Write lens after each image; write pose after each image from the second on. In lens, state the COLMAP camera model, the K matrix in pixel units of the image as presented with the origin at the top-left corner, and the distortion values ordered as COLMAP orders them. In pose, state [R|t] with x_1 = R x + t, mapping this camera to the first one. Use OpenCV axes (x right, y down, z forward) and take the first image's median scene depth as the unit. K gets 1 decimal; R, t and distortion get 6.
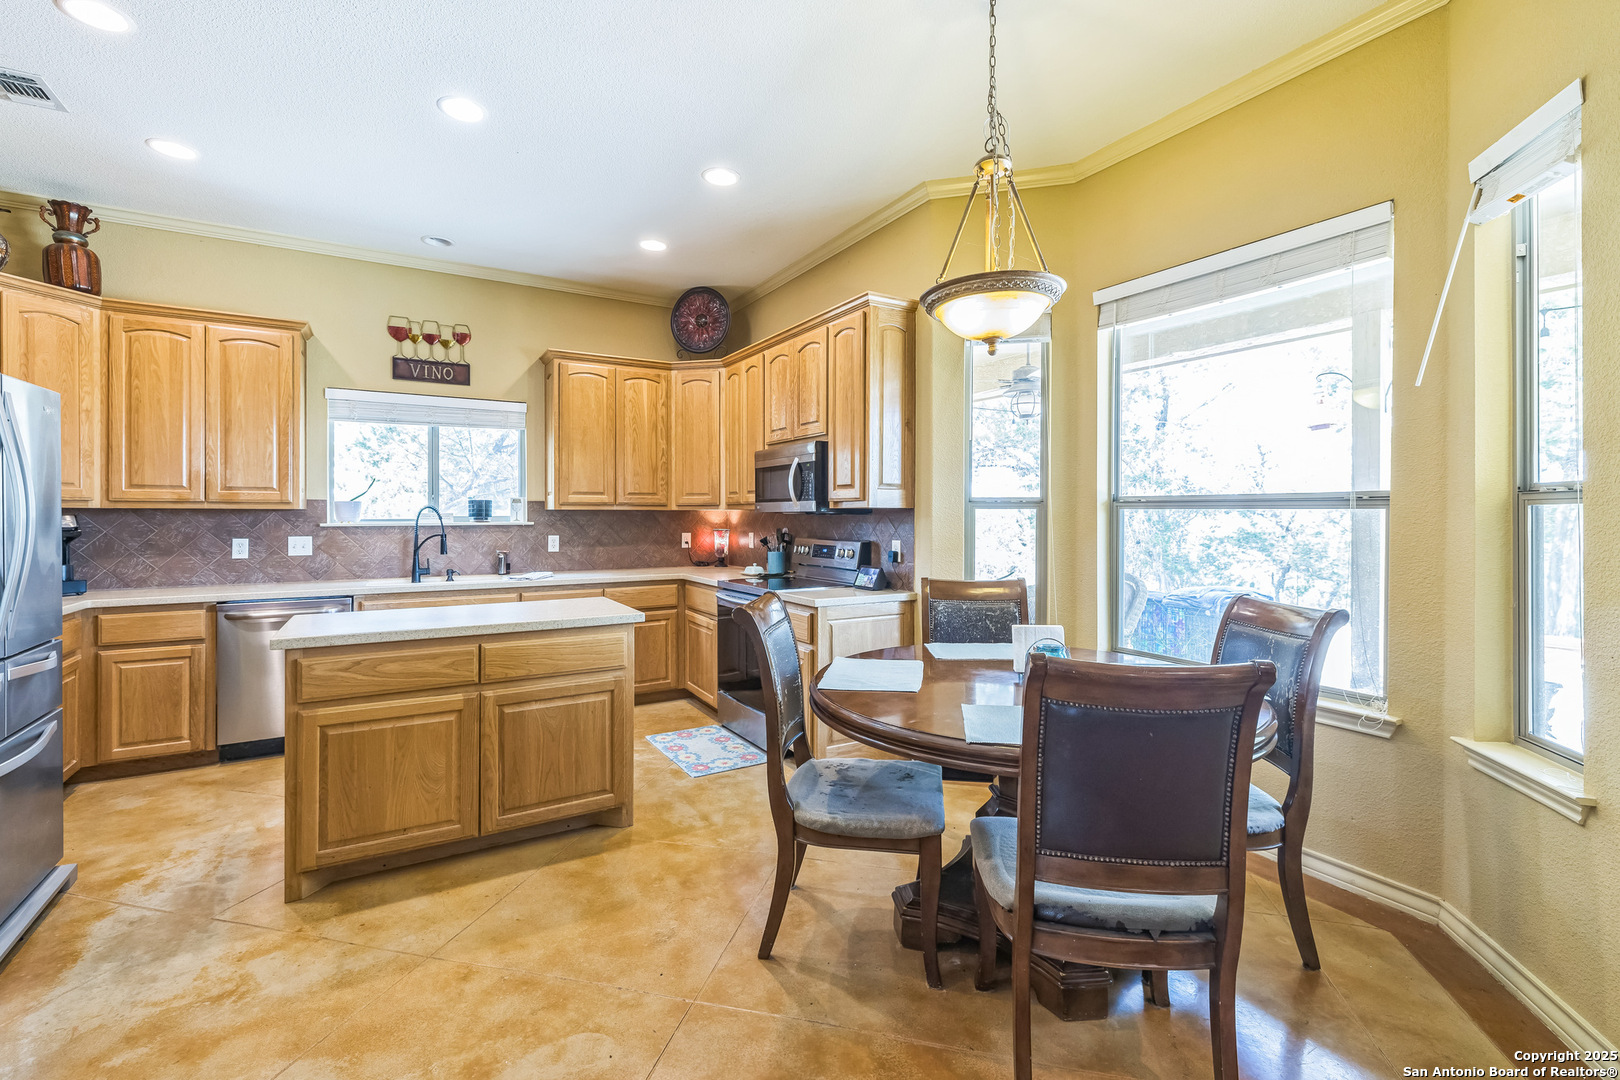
lens RADIAL K [[709.6, 0, 805.3], [0, 709.6, 519.9], [0, 0, 1]] dist [0.000939, 0.000283]
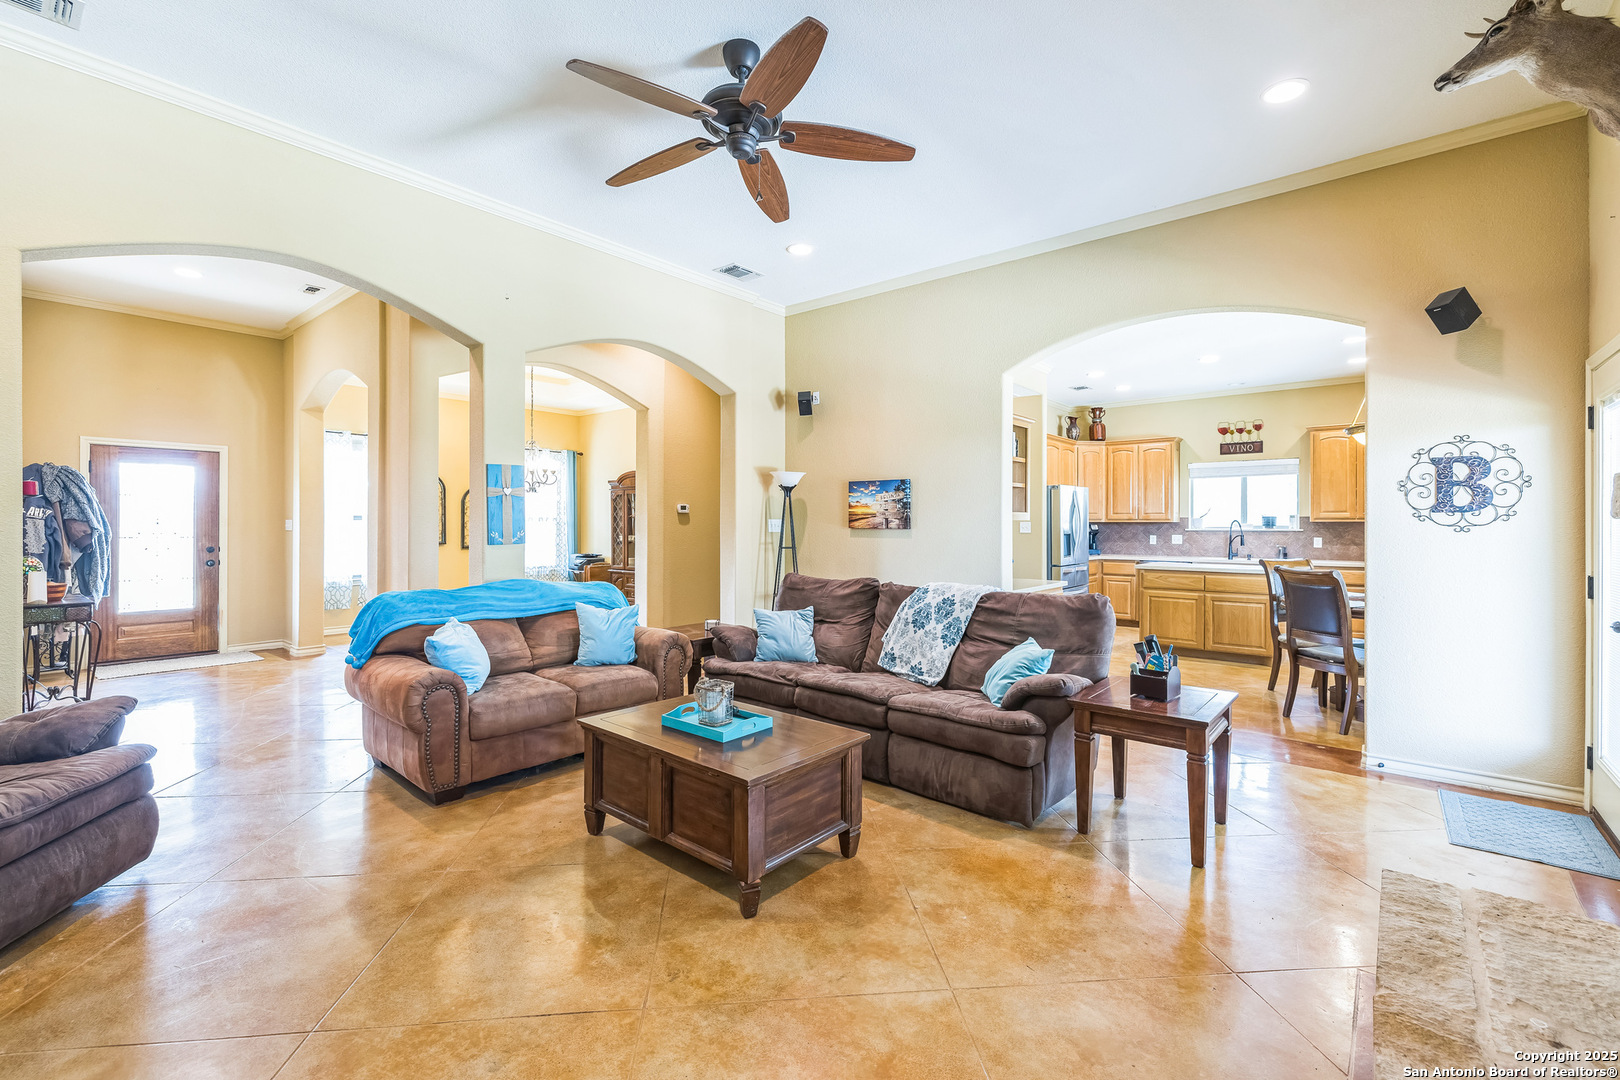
lens RADIAL K [[683.6, 0, 813.2], [0, 683.6, 524.0], [0, 0, 1]] dist [0.000162, -0.000022]
pose [[0.335510, 0.001407, -0.942036, 0.906869], [-0.005576, 0.999984, -0.000493, -0.002421], [0.942020, 0.005418, 0.335512, -0.760397]]
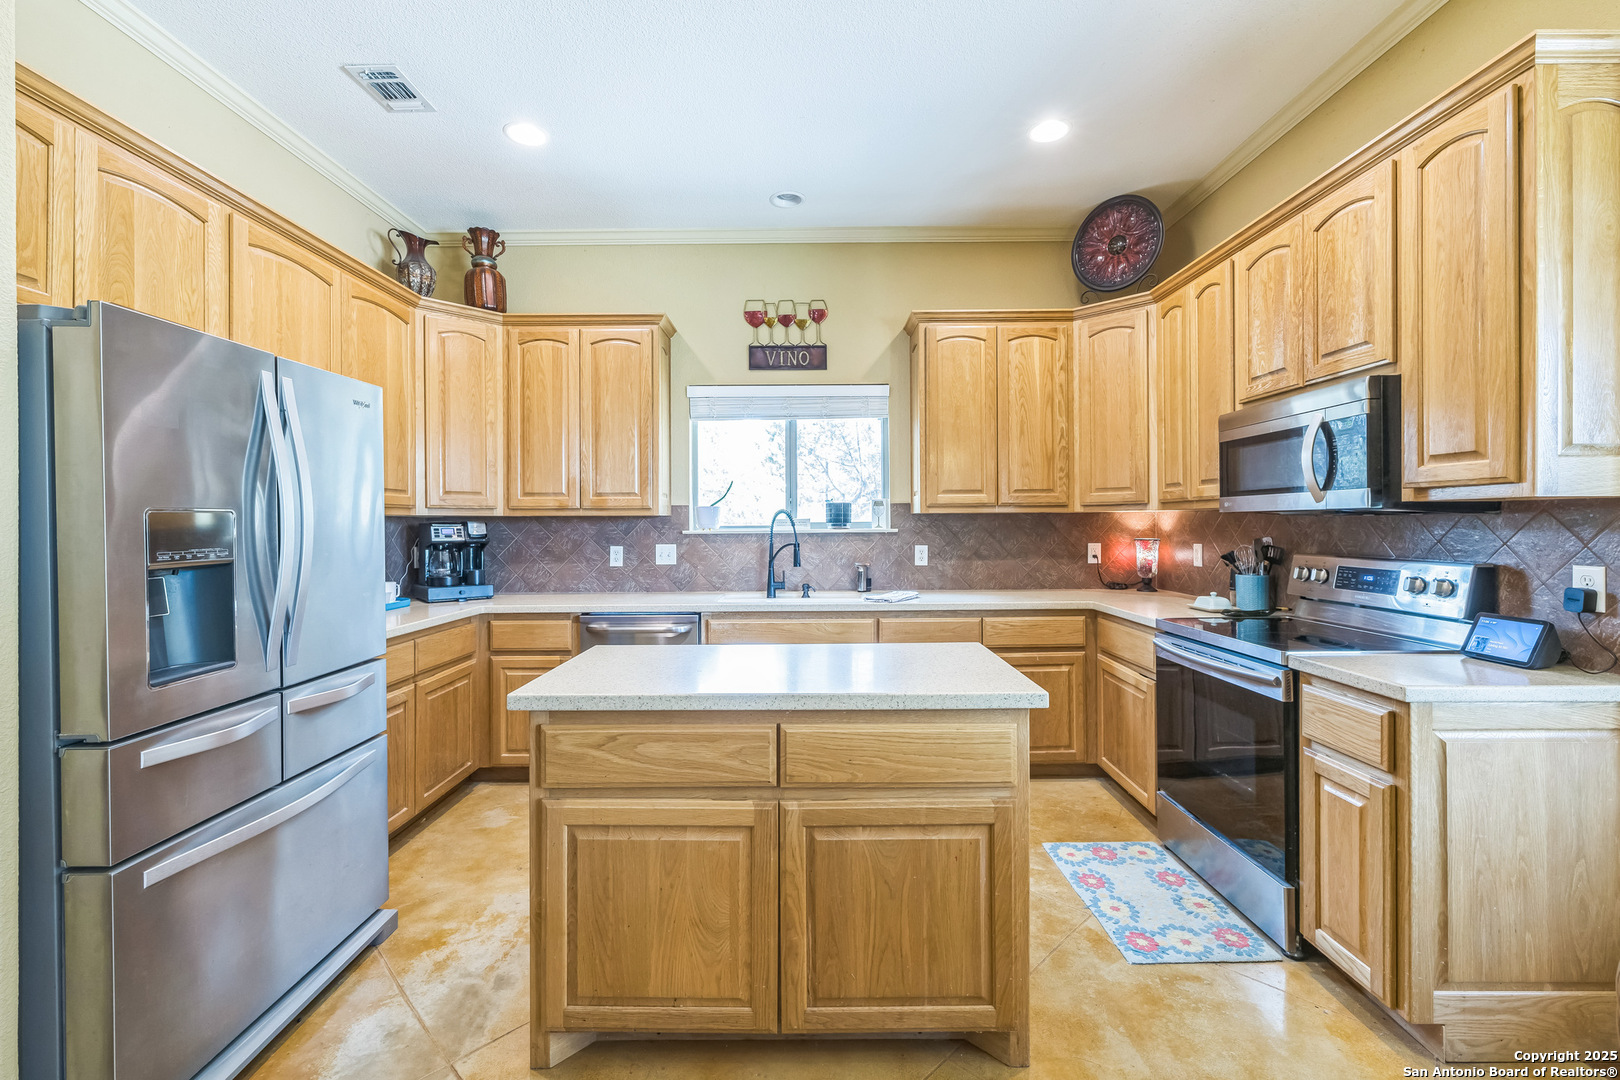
lens RADIAL K [[696.1, 0, 812.2], [0, 696.1, 522.0], [0, 0, 1]] dist [0.001224, -0.000055]
pose [[0.865754, -0.006697, -0.500425, -0.080466], [0.003183, 0.999964, -0.007876, 0.001460], [0.500460, 0.005226, 0.865744, 0.310468]]
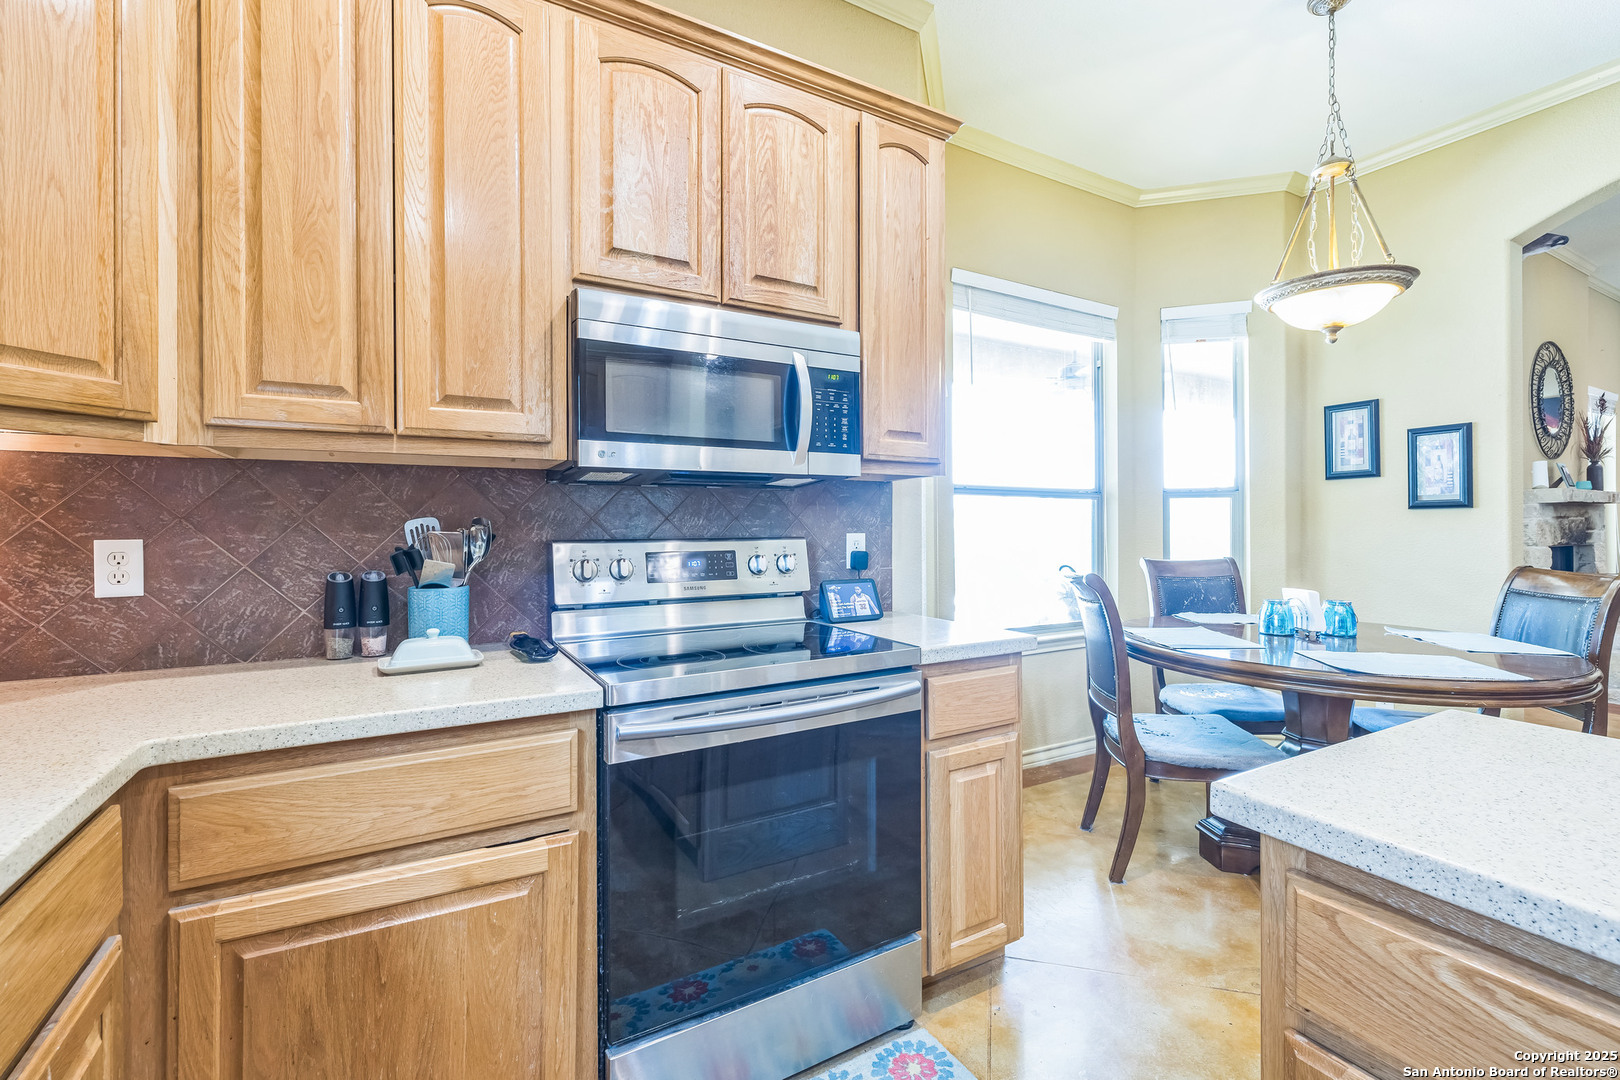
lens RADIAL K [[709.6, 0, 805.3], [0, 709.6, 519.9], [0, 0, 1]] dist [0.000939, 0.000283]
pose [[0.002621, 0.002658, 0.999993, -0.442906], [0.009135, 0.999955, -0.002682, 0.017715], [-0.999955, 0.009142, 0.002596, 0.963546]]
